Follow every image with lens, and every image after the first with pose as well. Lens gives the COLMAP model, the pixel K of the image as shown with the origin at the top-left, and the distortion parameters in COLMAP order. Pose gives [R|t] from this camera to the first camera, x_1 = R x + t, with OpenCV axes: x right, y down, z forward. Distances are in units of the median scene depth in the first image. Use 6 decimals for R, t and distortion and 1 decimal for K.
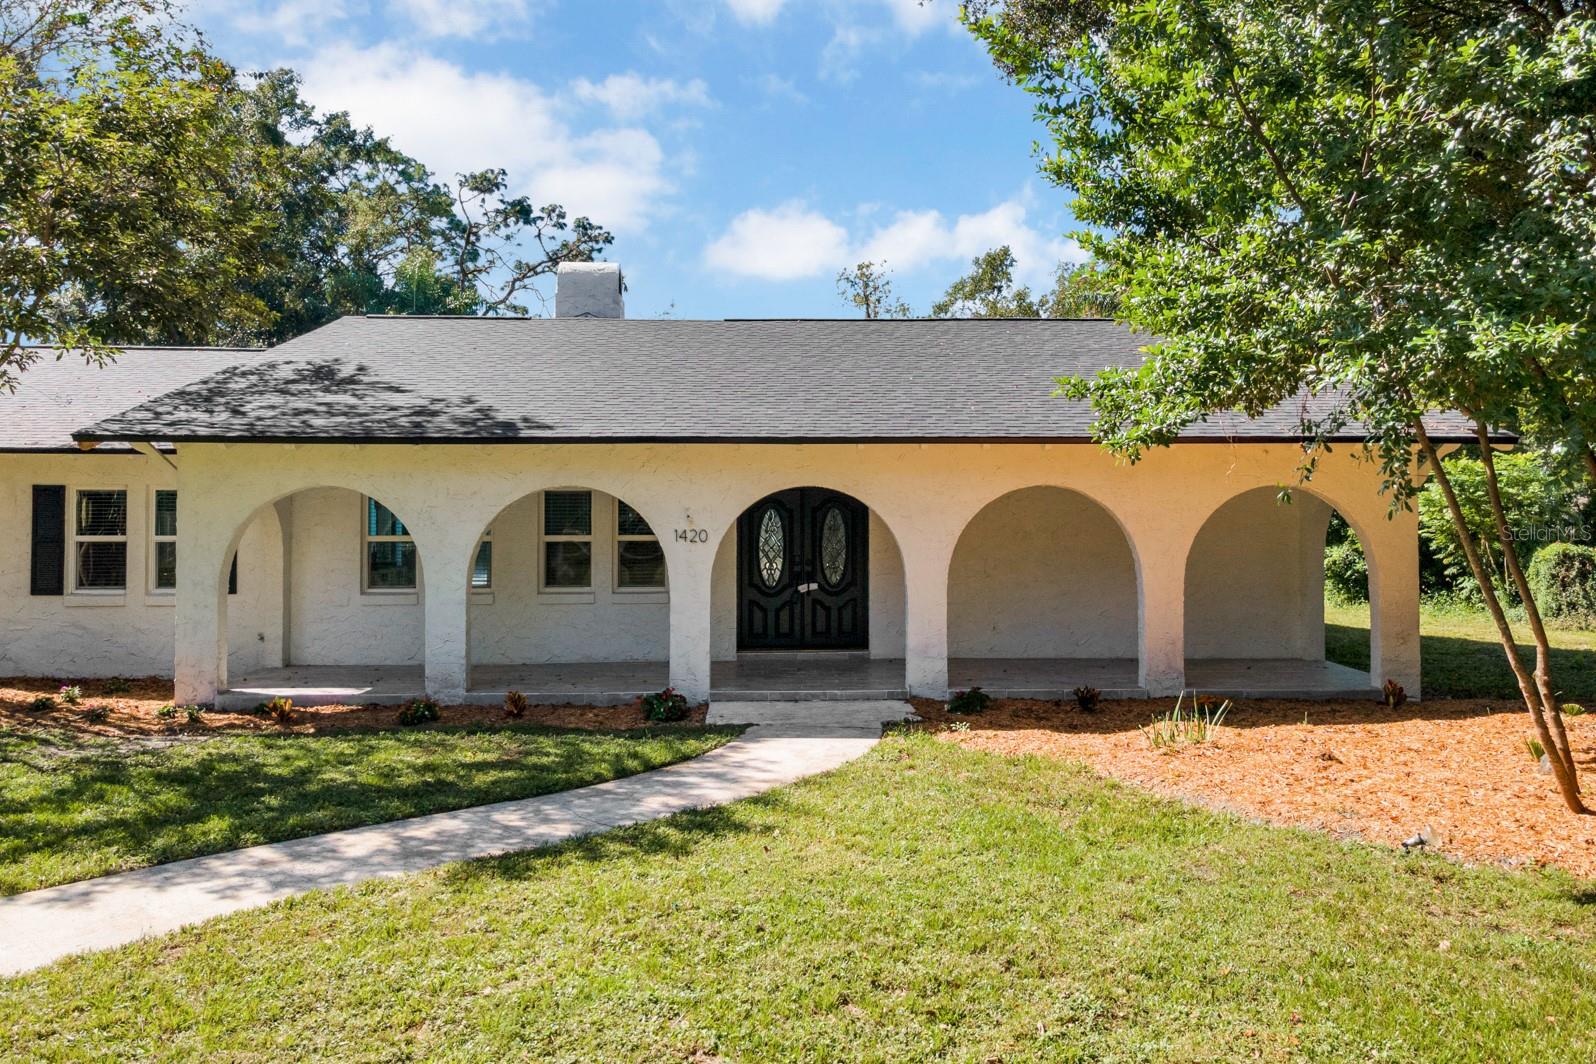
lens RADIAL K [[1086.5, 0, 802.2], [0, 1086.5, 529.2], [0, 0, 1]] dist [0.024041, 0.005094]
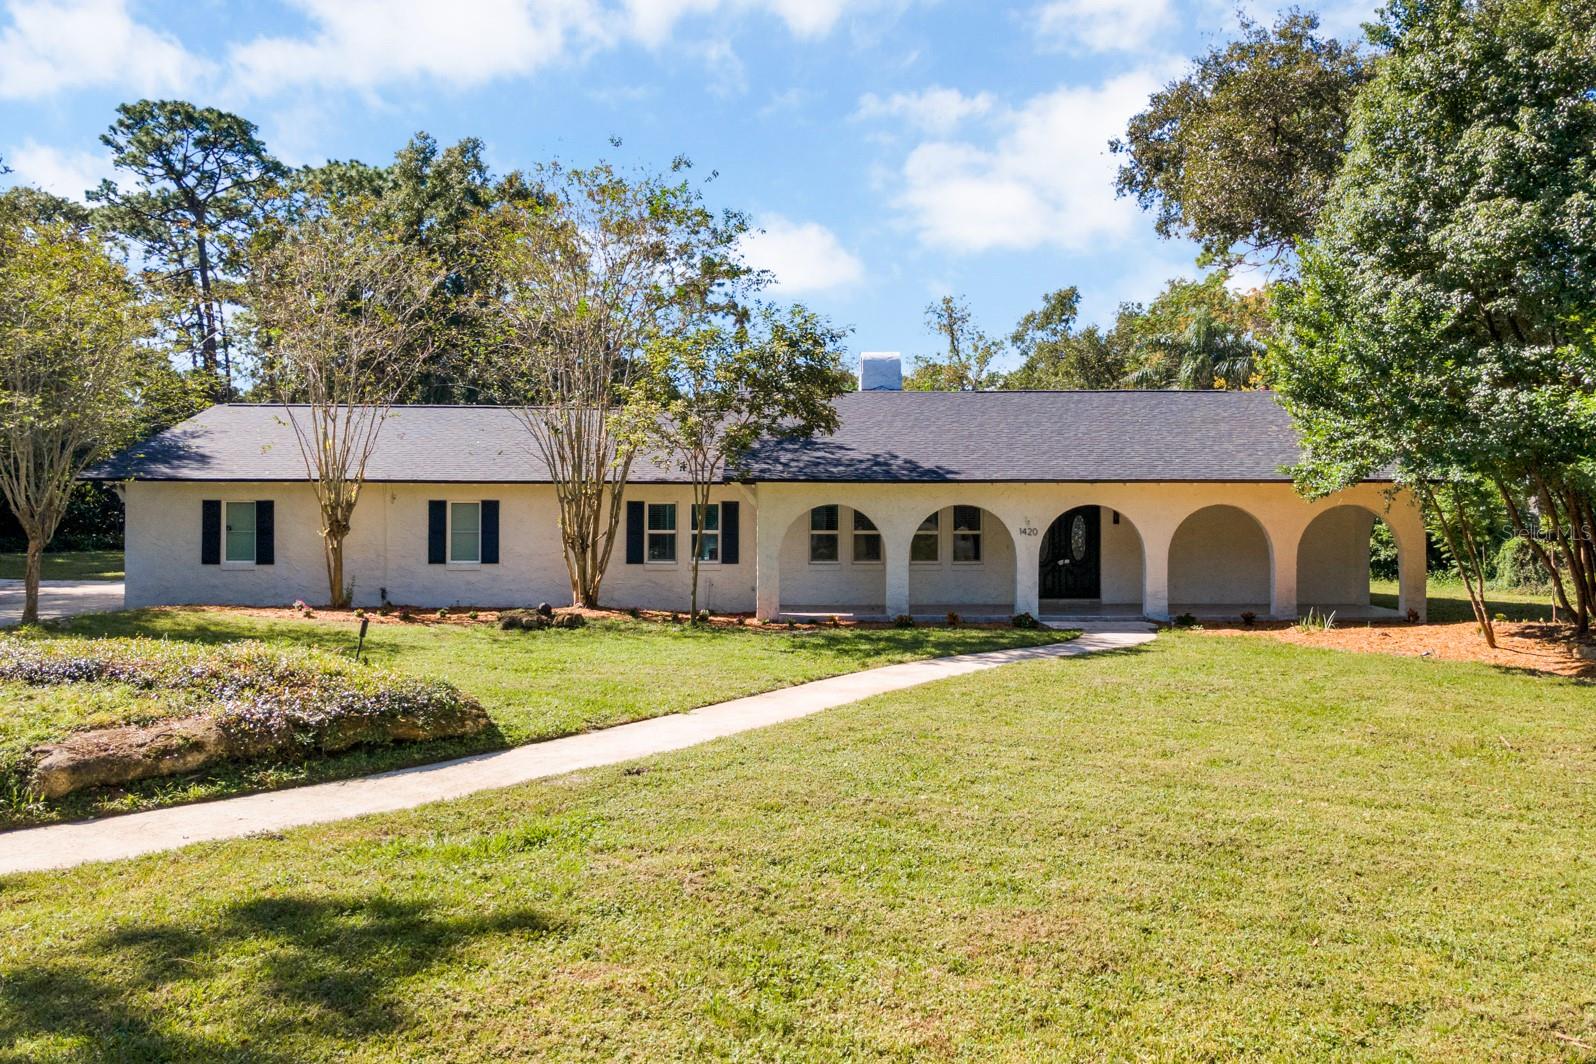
lens RADIAL K [[1086.5, 0, 793.2], [0, 1086.5, 530.1], [0, 0, 1]] dist [0.024041, 0.005094]
pose [[0.999969, 0.002844, -0.007369, -0.346486], [-0.002792, 0.999972, 0.006983, -0.005605], [0.007389, -0.006963, 0.999948, -0.603851]]
